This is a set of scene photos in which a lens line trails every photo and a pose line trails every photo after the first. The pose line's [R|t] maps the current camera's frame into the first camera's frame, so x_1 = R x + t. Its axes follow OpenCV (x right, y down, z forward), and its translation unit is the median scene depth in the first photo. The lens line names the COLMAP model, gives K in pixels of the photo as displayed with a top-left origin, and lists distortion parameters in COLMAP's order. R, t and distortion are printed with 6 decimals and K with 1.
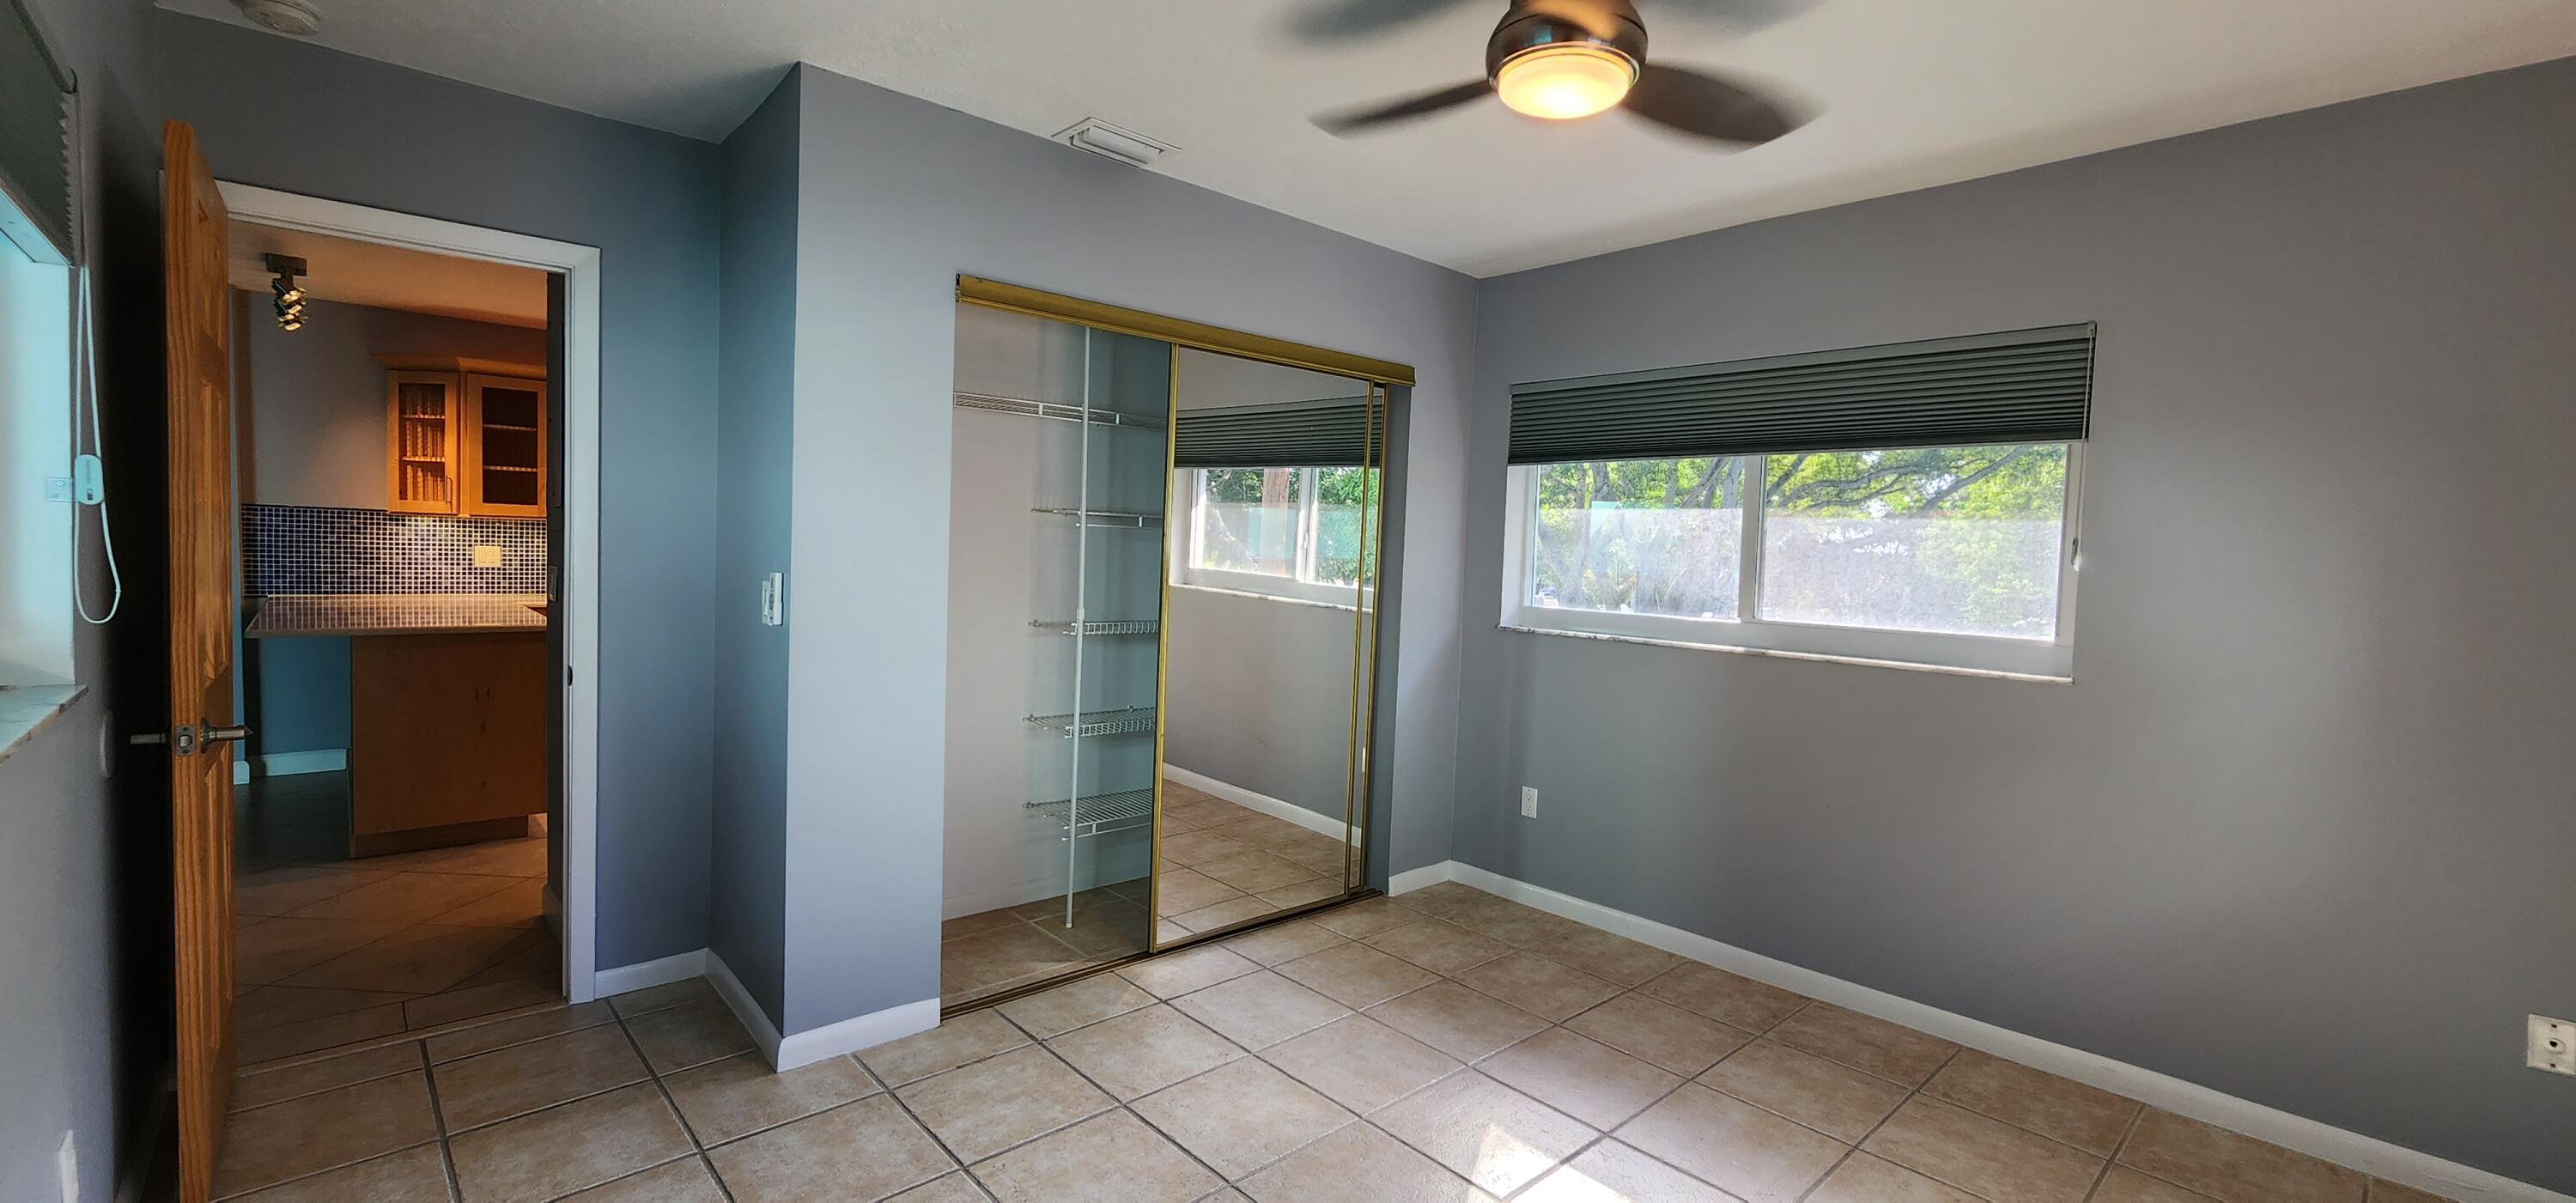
lens RADIAL K [[1068.1, 0, 1295.5], [0, 1068.1, 595.3], [0, 0, 1]] dist [0.007206, -0.001088]
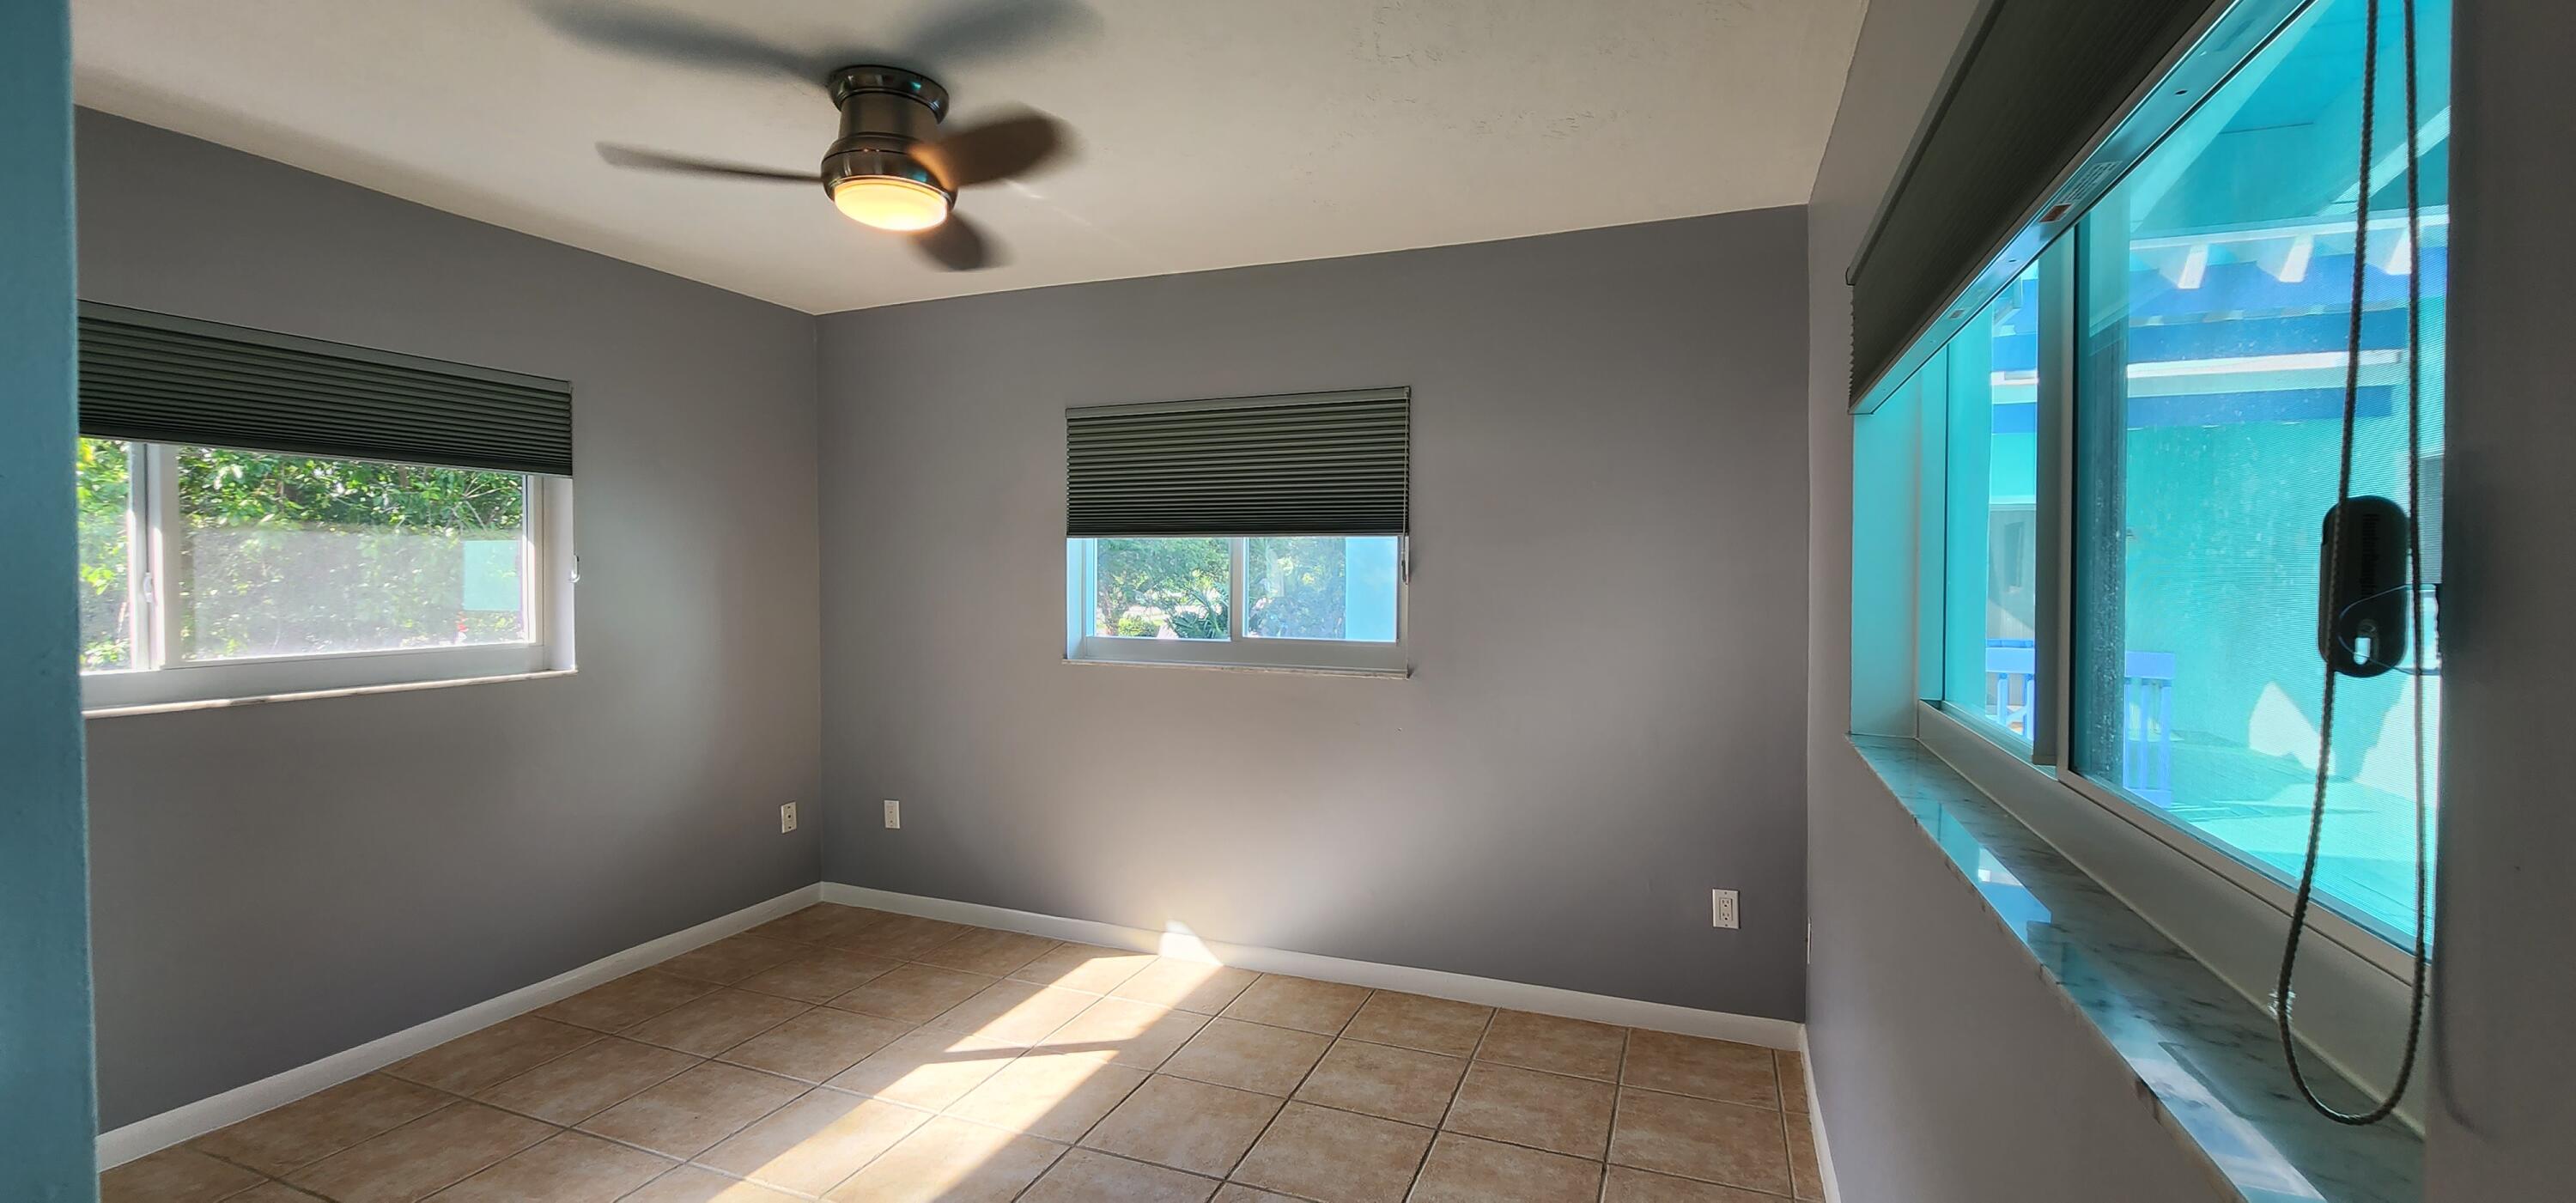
lens RADIAL K [[1068.1, 0, 1286.4], [0, 1068.1, 587.7], [0, 0, 1]] dist [0.007206, -0.001088]
pose [[-0.429610, -0.049290, 0.901668, -0.709006], [0.020923, 0.997698, 0.064509, -0.076927], [-0.902772, 0.046579, -0.427590, 0.755337]]
